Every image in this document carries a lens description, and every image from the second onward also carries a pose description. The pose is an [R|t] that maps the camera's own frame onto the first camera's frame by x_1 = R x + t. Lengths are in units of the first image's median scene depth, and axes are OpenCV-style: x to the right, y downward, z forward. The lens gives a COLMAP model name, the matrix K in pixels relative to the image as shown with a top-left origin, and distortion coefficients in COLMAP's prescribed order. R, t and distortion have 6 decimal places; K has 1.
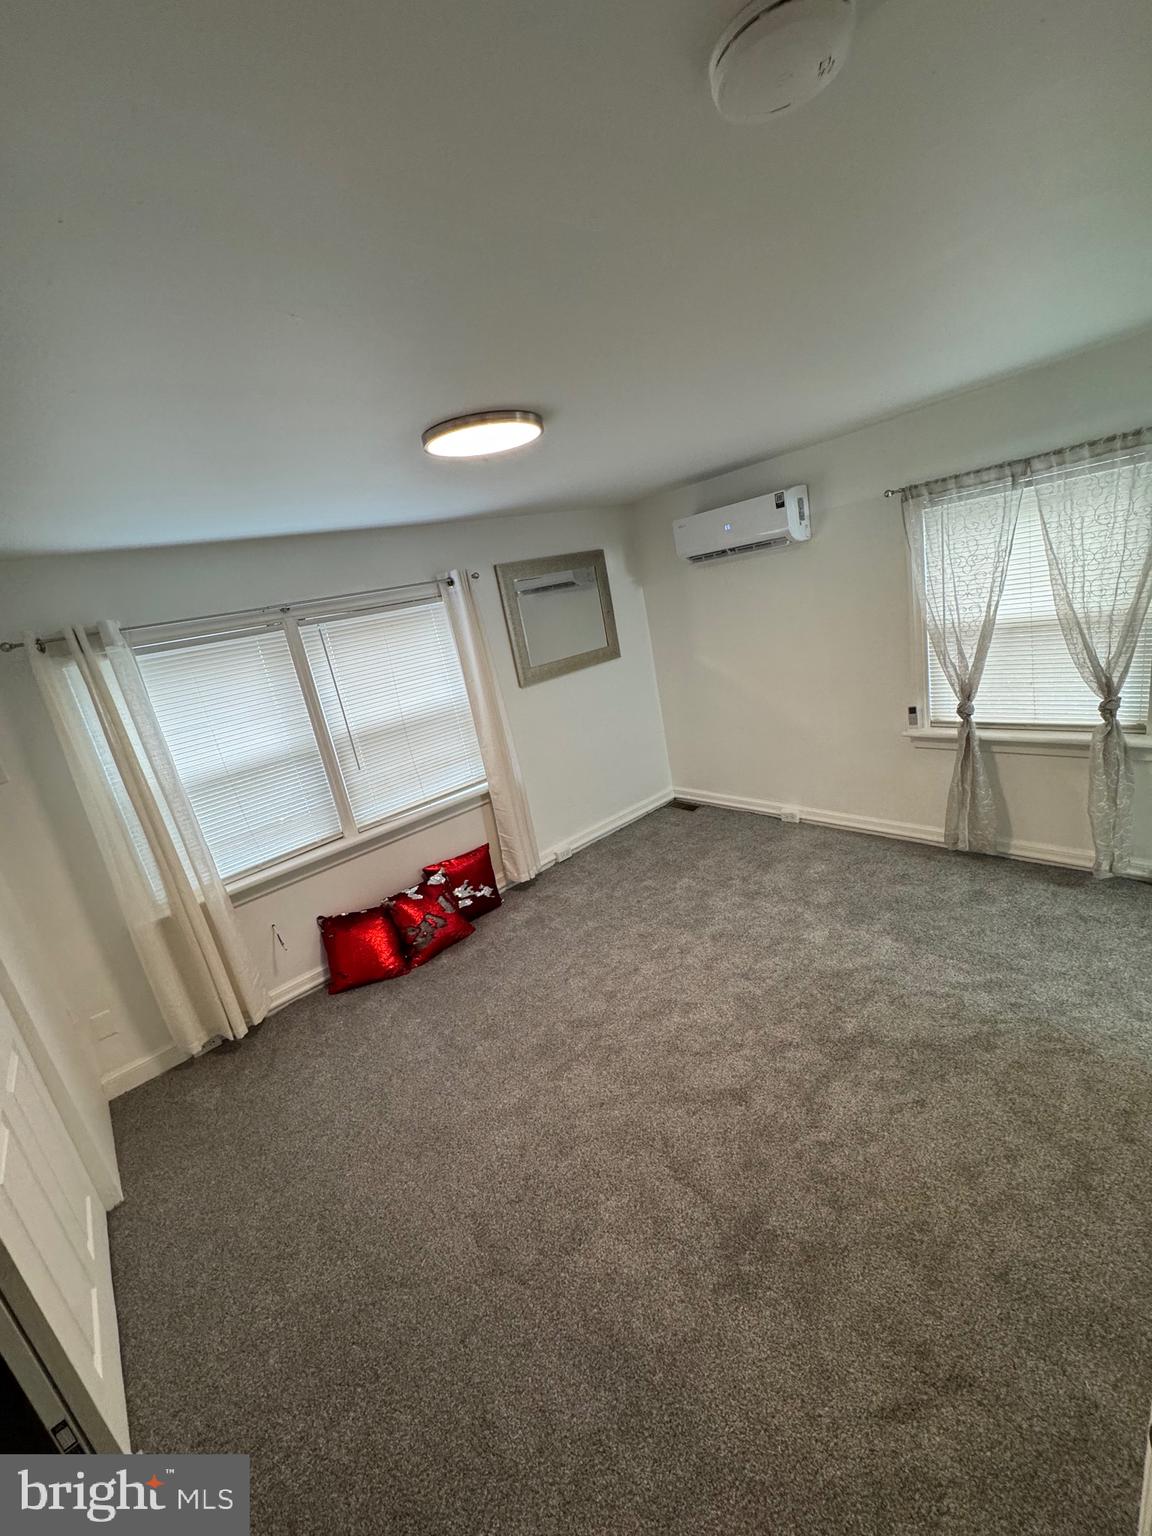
lens RADIAL K [[596.6, 0, 569.3], [0, 596.6, 760.4], [0, 0, 1]] dist [-0.000319, 0.000025]
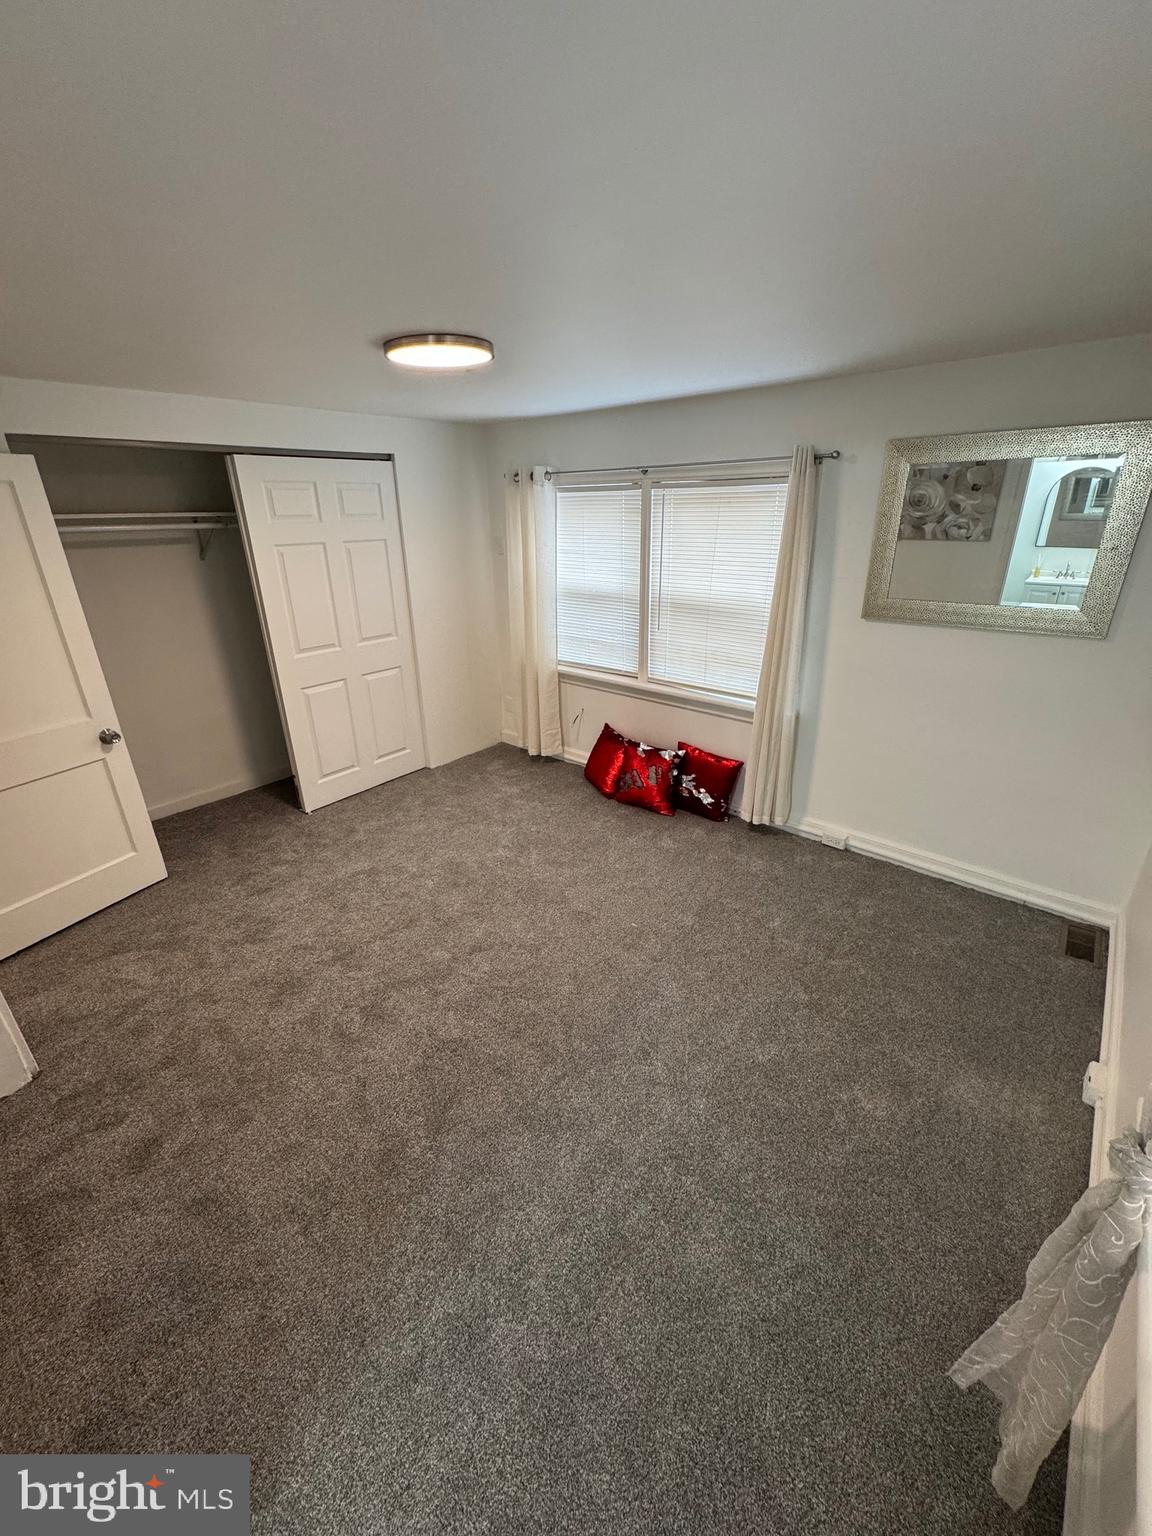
lens RADIAL K [[610.5, 0, 574.5], [0, 610.5, 765.1], [0, 0, 1]] dist [-0.001890, 0.000096]
pose [[0.170307, 0.545635, -0.820535, 0.683920], [-0.277761, 0.825516, 0.491297, -0.286756], [0.945433, 0.144241, 0.292147, 0.537097]]
